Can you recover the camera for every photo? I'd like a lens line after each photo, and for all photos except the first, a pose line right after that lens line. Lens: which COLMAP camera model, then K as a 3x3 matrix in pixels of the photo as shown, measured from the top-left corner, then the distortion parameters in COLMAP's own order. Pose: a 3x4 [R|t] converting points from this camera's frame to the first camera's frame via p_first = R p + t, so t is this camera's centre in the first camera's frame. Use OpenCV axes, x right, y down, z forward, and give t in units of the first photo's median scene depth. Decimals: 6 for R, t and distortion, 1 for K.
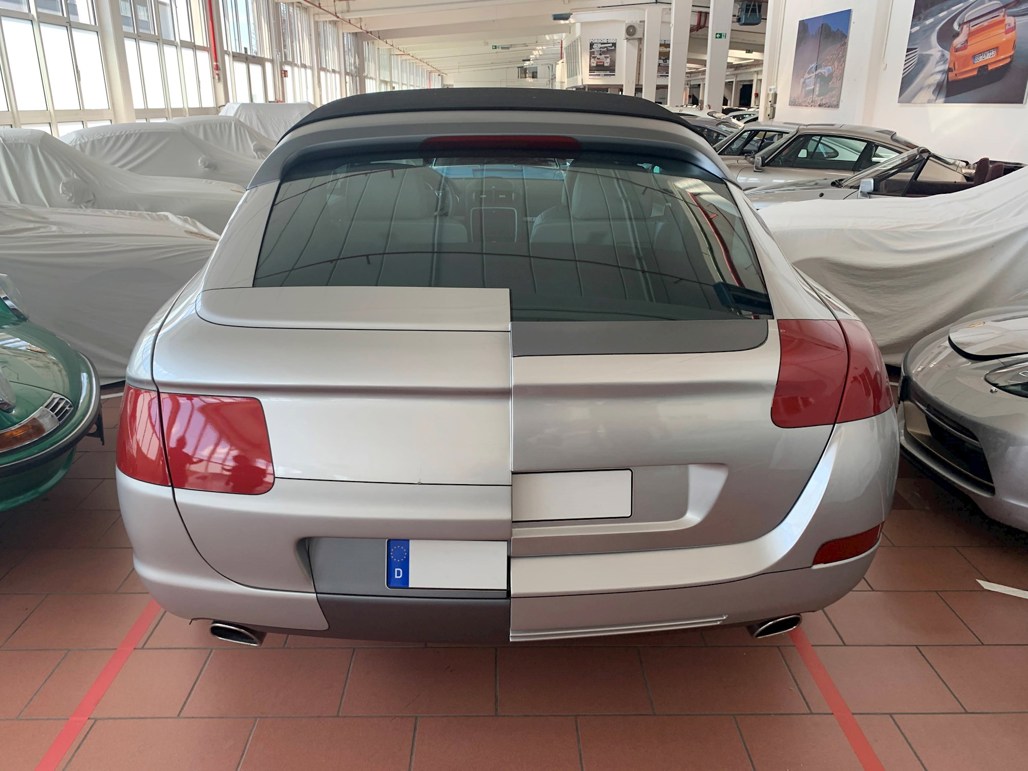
lens RADIAL K [[792.2, 0, 513.0], [0, 792.2, 383.8], [0, 0, 1]] dist [-0.006445, -0.001360]
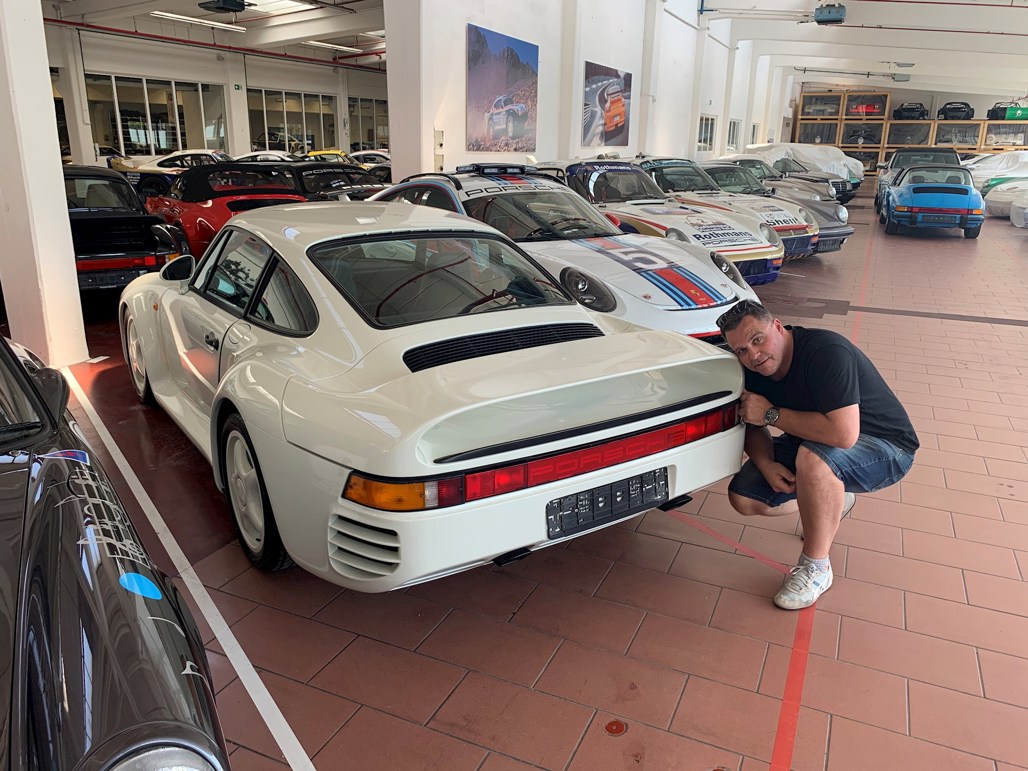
lens RADIAL K [[792.2, 0, 508.3], [0, 792.2, 387.1], [0, 0, 1]] dist [-0.006445, -0.001360]
pose [[-0.896388, -0.144847, 0.418936, 0.017482], [0.134641, 0.811480, 0.568658, -0.786515], [-0.422327, 0.566144, -0.707899, 2.187299]]
